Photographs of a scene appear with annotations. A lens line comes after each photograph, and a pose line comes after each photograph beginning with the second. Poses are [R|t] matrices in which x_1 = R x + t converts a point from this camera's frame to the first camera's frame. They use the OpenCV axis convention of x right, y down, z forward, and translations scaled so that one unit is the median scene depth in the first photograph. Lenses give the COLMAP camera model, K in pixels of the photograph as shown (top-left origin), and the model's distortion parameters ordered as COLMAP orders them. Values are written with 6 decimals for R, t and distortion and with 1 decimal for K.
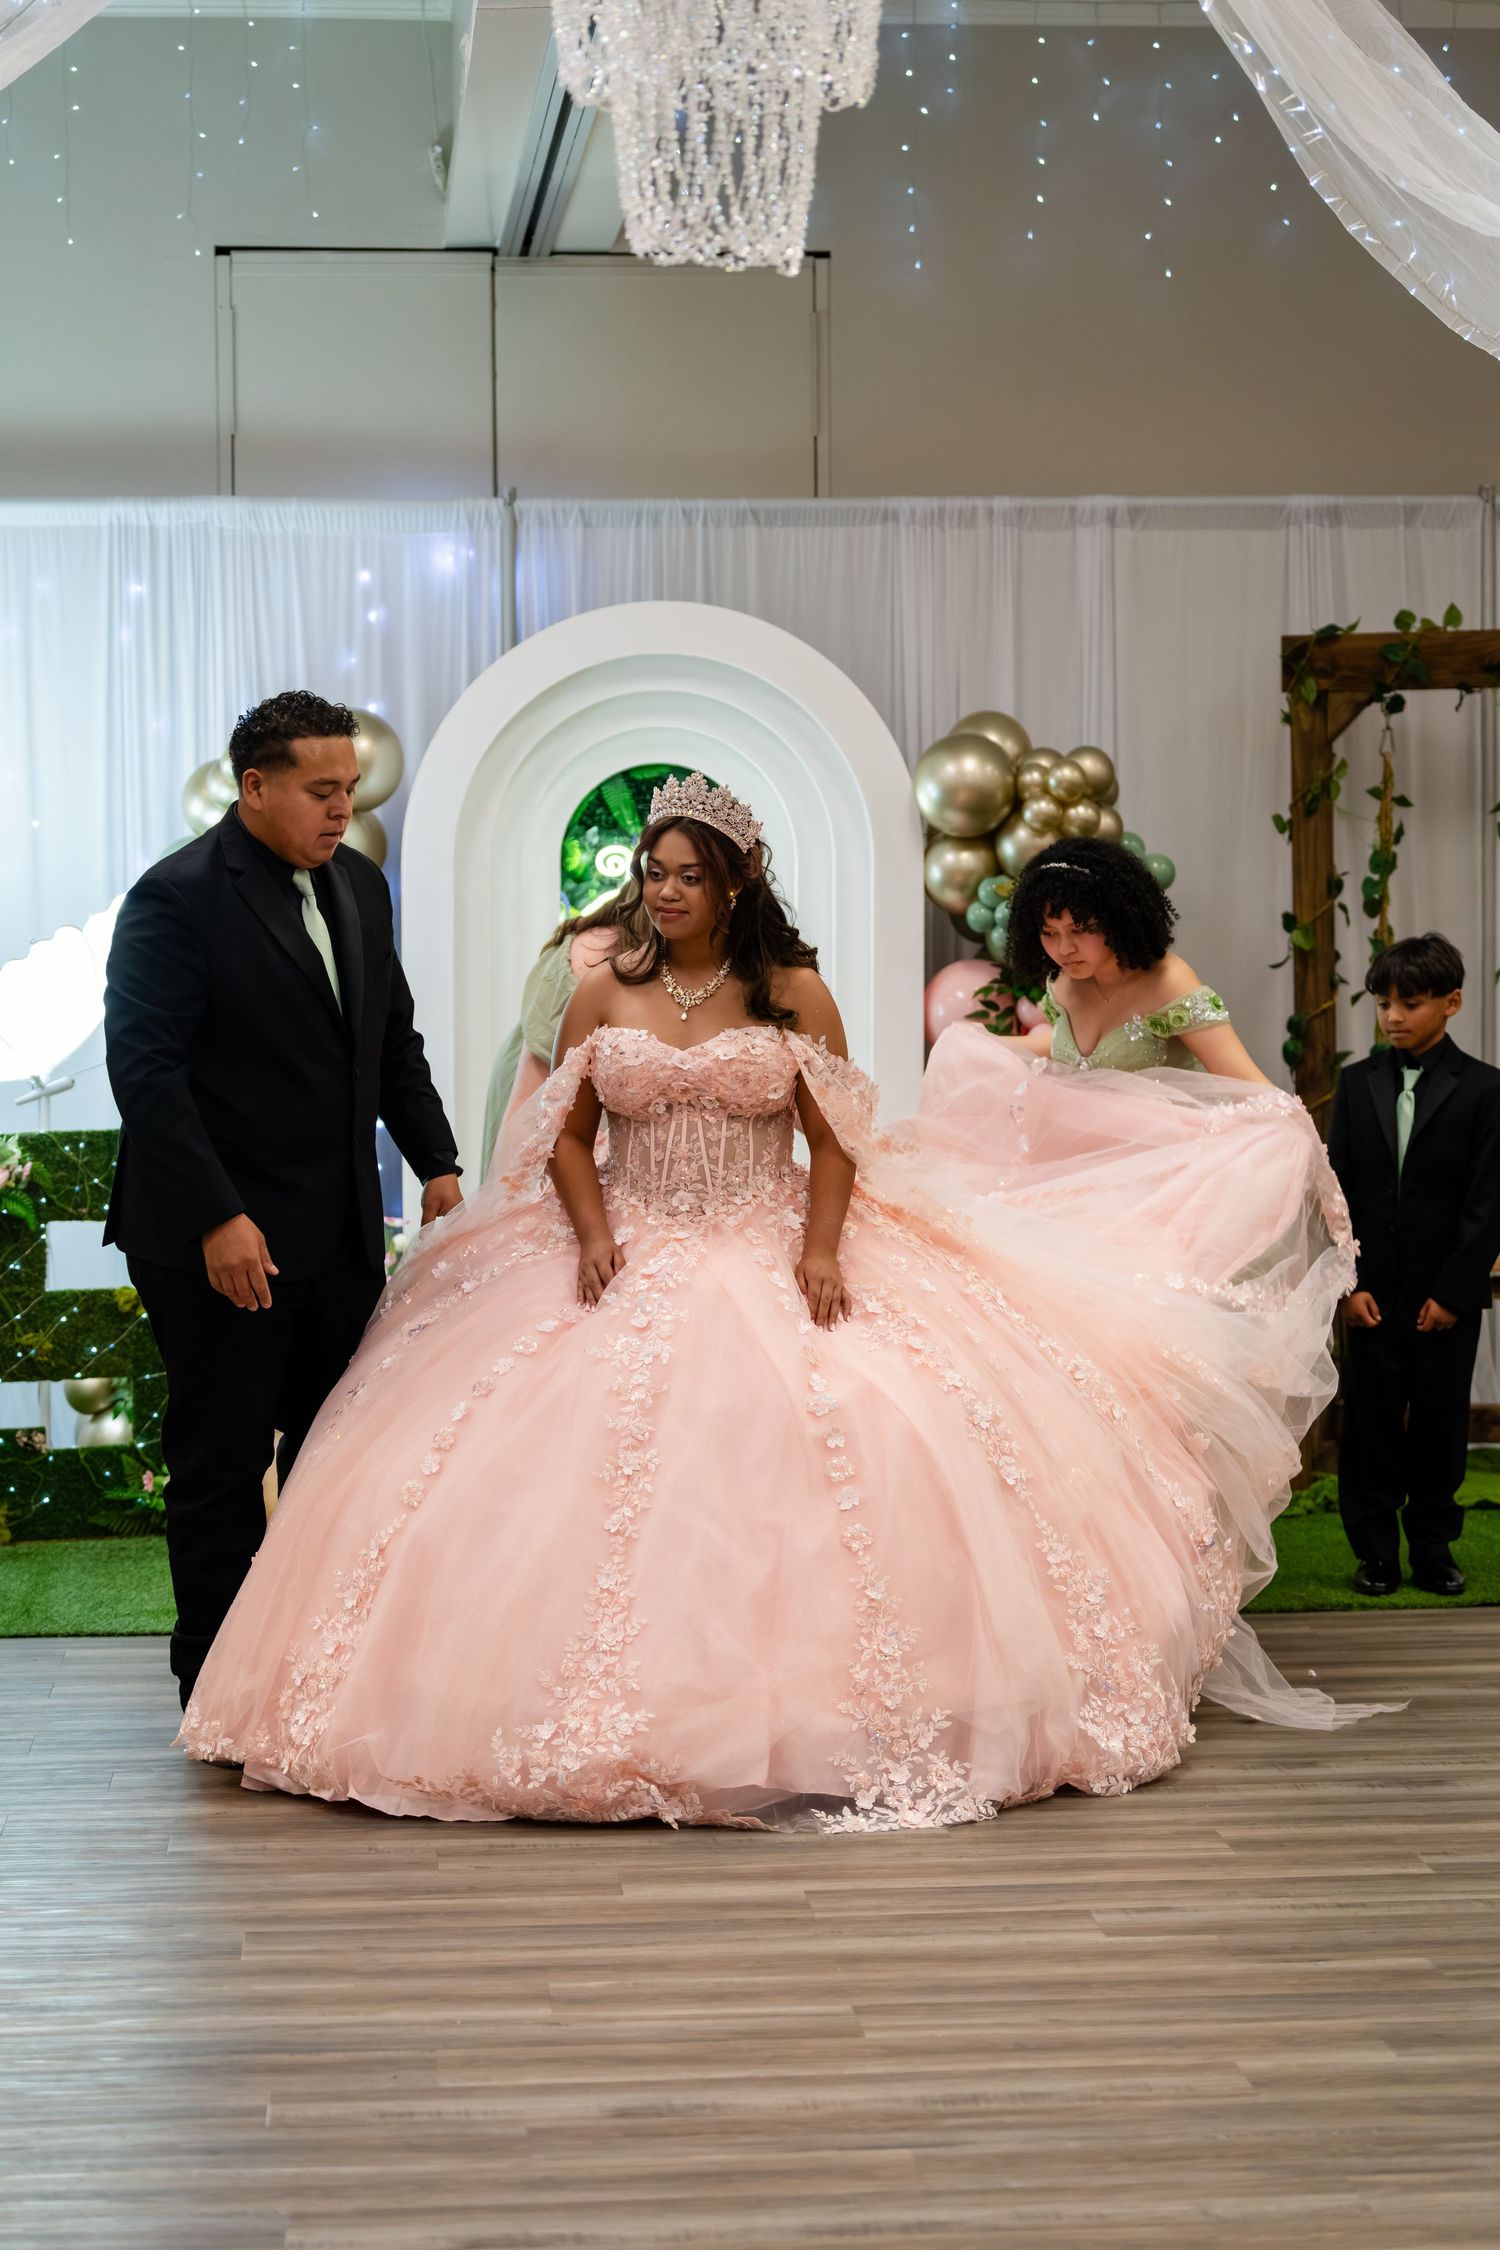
lens RADIAL K [[4717.6, 0, 766.8], [0, 4717.6, 1131.0], [0, 0, 1]] dist [0.030735, 0.000000]
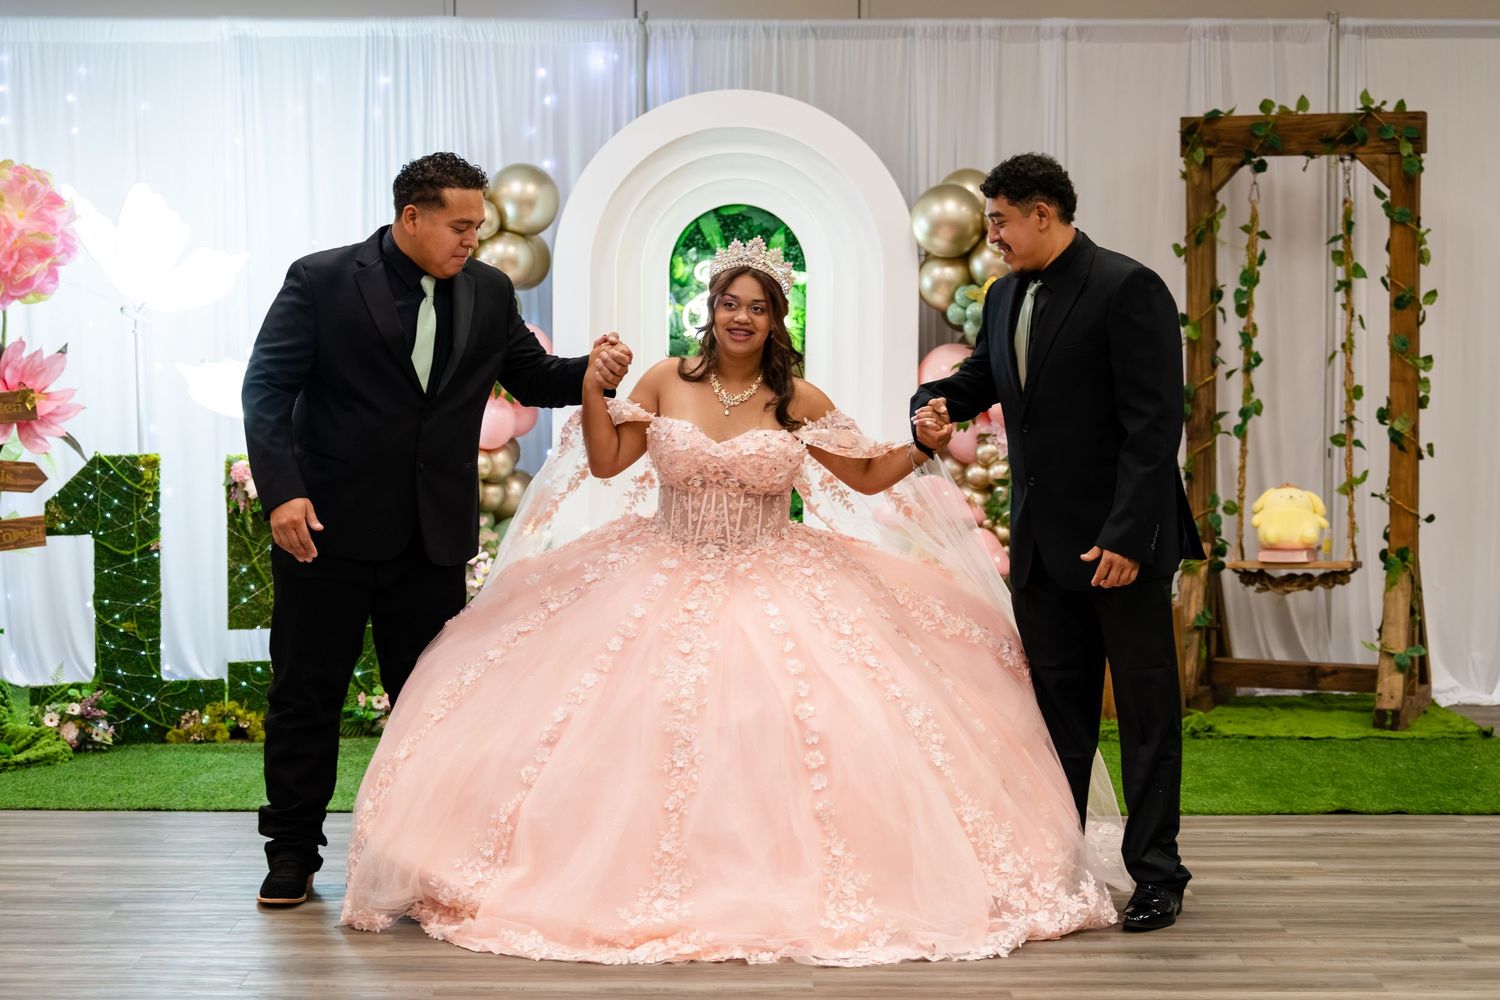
lens RADIAL K [[3010.5, 0, 746.7], [0, 3010.5, 489.6], [0, 0, 1]] dist [-0.005385, 0.000000]
pose [[0.995960, 0.015982, -0.088365, 0.061627], [-0.014678, 0.999774, 0.015381, -0.005252], [0.088591, -0.014021, 0.995969, 0.089014]]
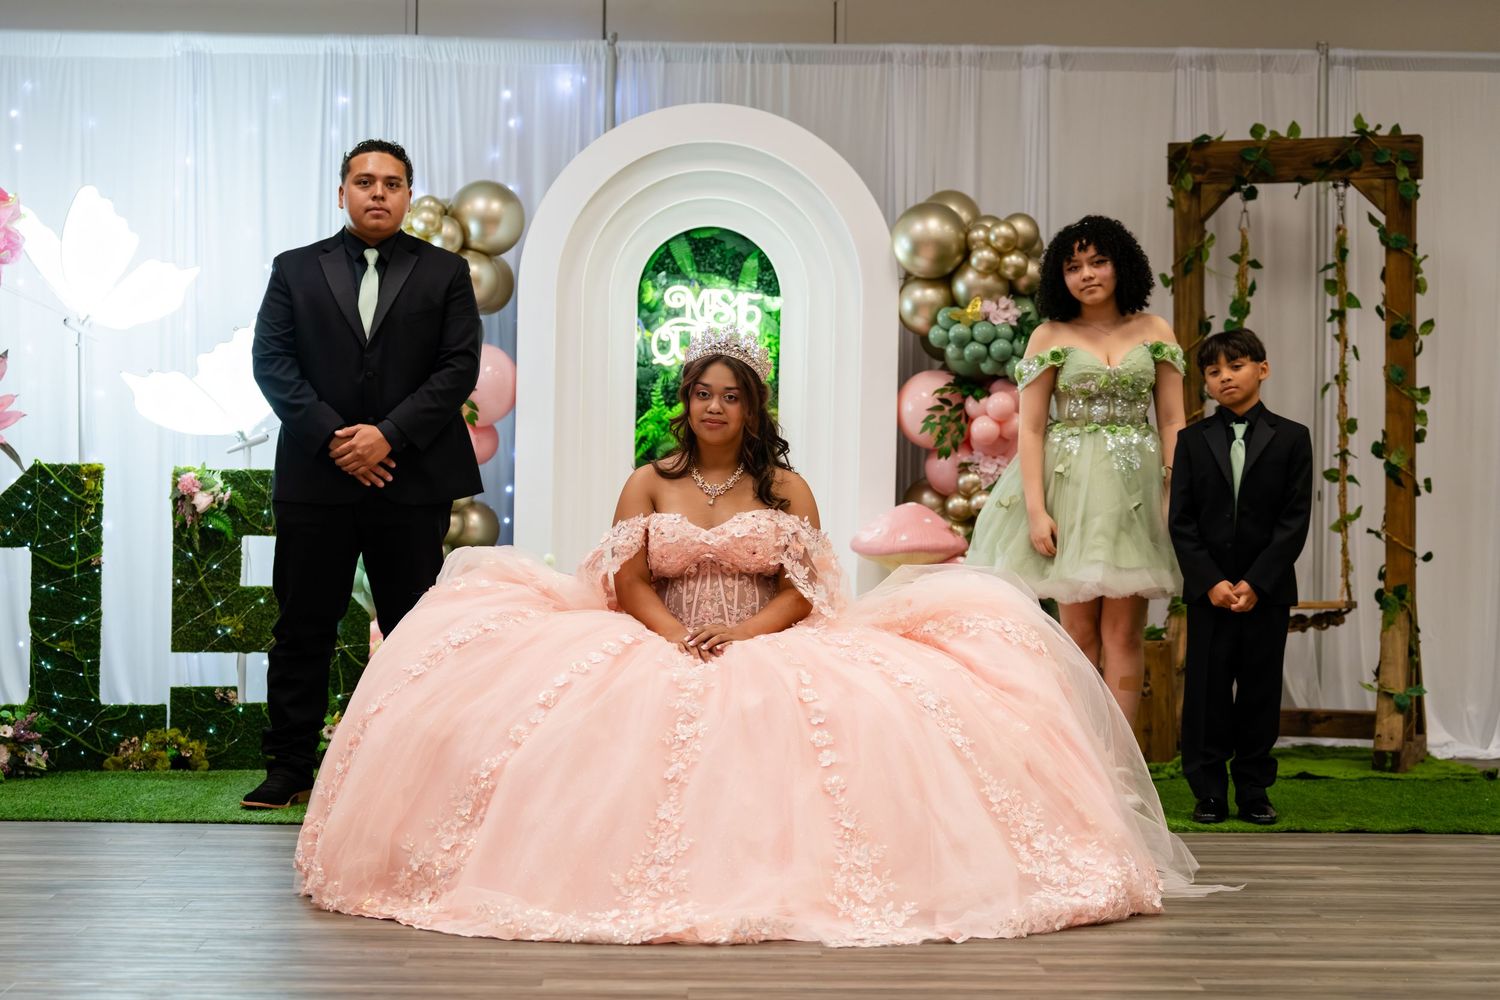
lens RADIAL K [[3010.5, 0, 756.8], [0, 3010.5, 496.7], [0, 0, 1]] dist [-0.005385, 0.000000]
pose [[0.998065, 0.019417, -0.059078, 0.043921], [-0.022345, 0.998533, -0.049313, 0.043926], [0.058034, 0.050538, 0.997035, 0.127807]]
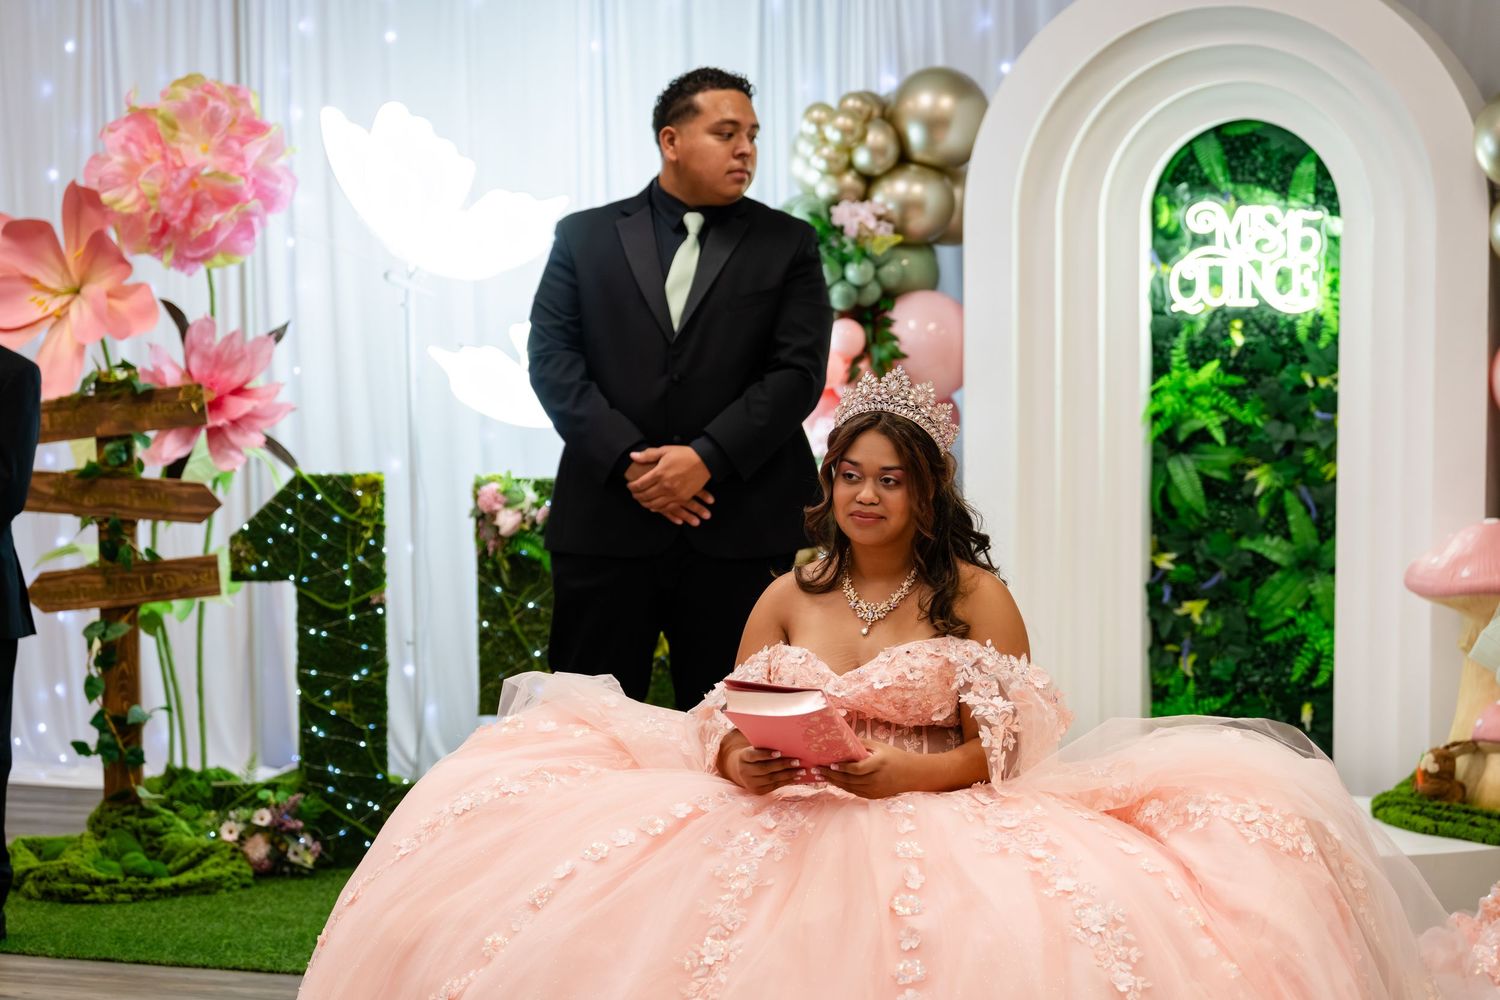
lens RADIAL K [[3750.1, 0, 678.1], [0, 3750.1, 461.7], [0, 0, 1]] dist [0.024721, 0.000000]
pose [[0.915863, 0.028314, -0.400490, 0.184681], [-0.025051, 0.999597, 0.013384, -0.013817], [0.400708, -0.002225, 0.916203, 0.232847]]
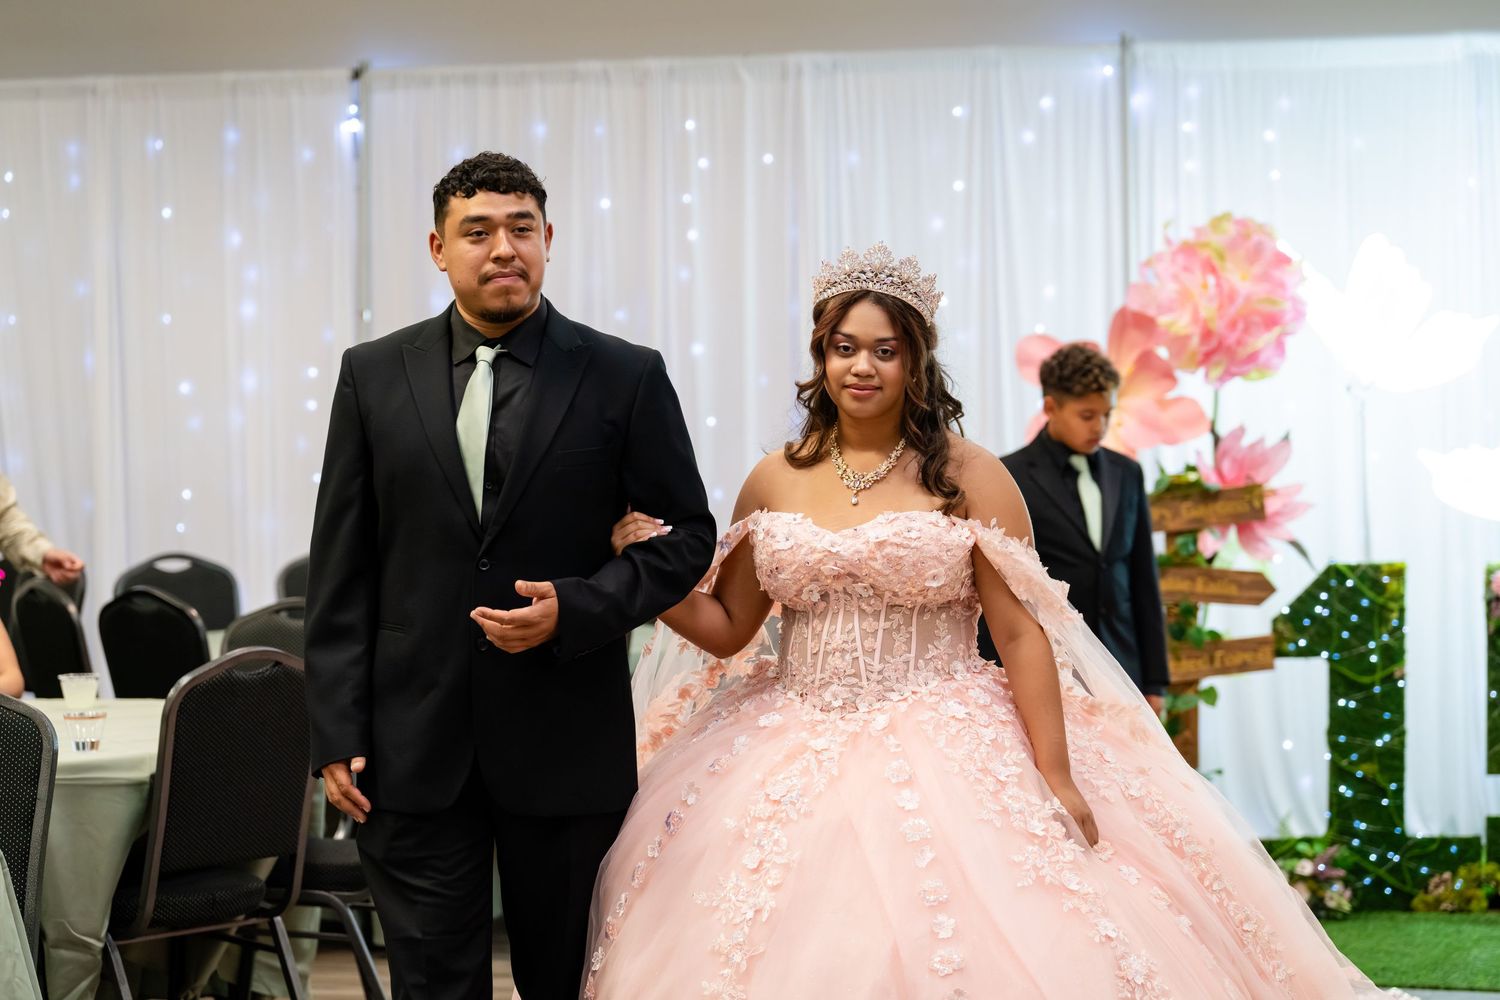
lens RADIAL K [[3894.1, 0, 752.5], [0, 3894.1, 486.5], [0, 0, 1]] dist [0.058700, 0.000000]
pose [[0.930168, 0.009126, -0.367020, 0.014902], [-0.015906, 0.999754, -0.015453, -0.000870], [0.366789, 0.020212, 0.930085, 0.016308]]
